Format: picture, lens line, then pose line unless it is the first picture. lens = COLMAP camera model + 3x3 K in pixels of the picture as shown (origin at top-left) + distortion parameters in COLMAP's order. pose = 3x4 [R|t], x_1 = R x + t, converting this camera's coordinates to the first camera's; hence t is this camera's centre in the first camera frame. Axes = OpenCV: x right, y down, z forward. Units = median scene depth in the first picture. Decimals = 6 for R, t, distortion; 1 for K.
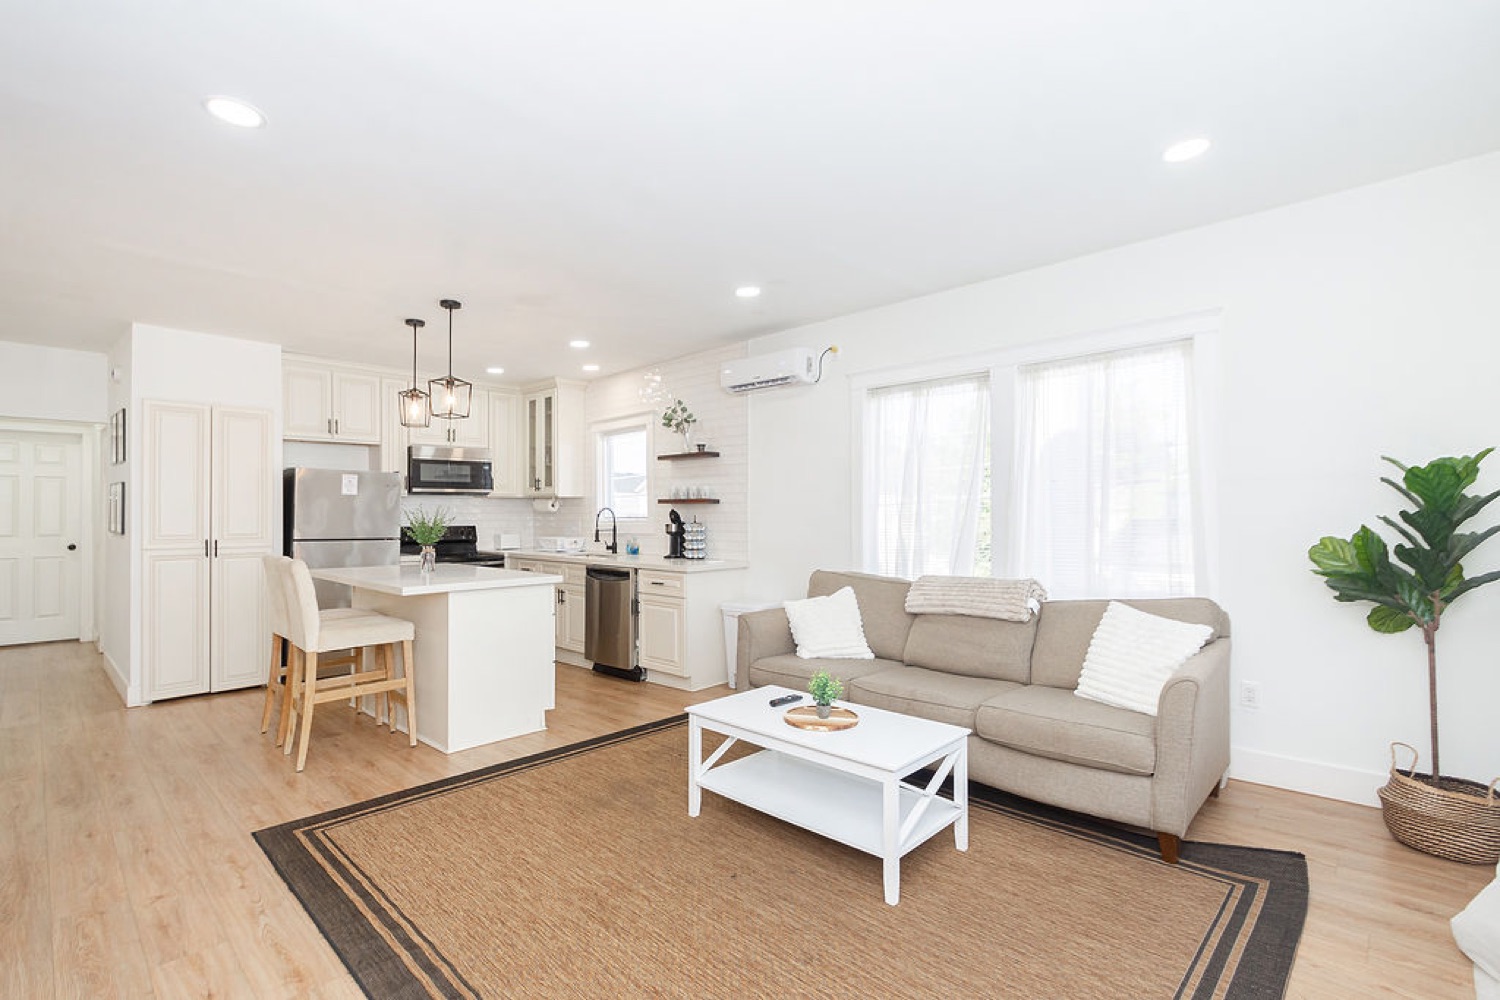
lens RADIAL K [[701.0, 0, 745.9], [0, 701.0, 508.3], [0, 0, 1]] dist [0.000574, -0.000175]
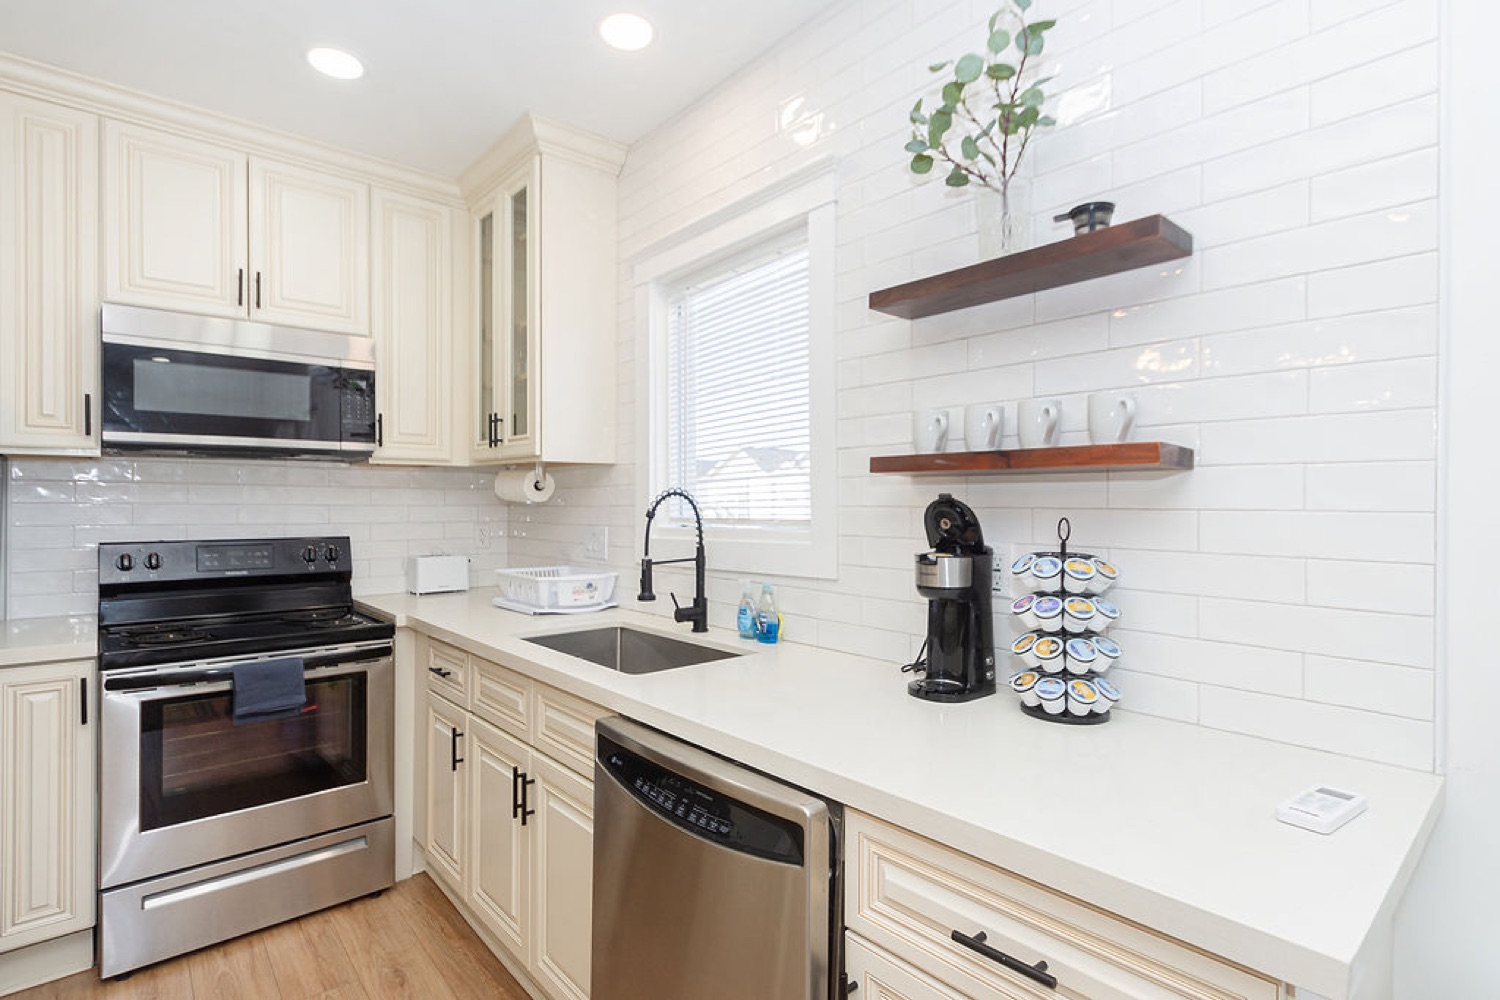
lens RADIAL K [[738.6, 0, 748.3], [0, 738.6, 501.8], [0, 0, 1]] dist [0.002151, -0.000703]
pose [[0.996070, 0.003517, -0.088497, -0.154939], [-0.003028, 0.999979, 0.005660, 0.002559], [0.088516, -0.005370, 0.996060, 0.759482]]
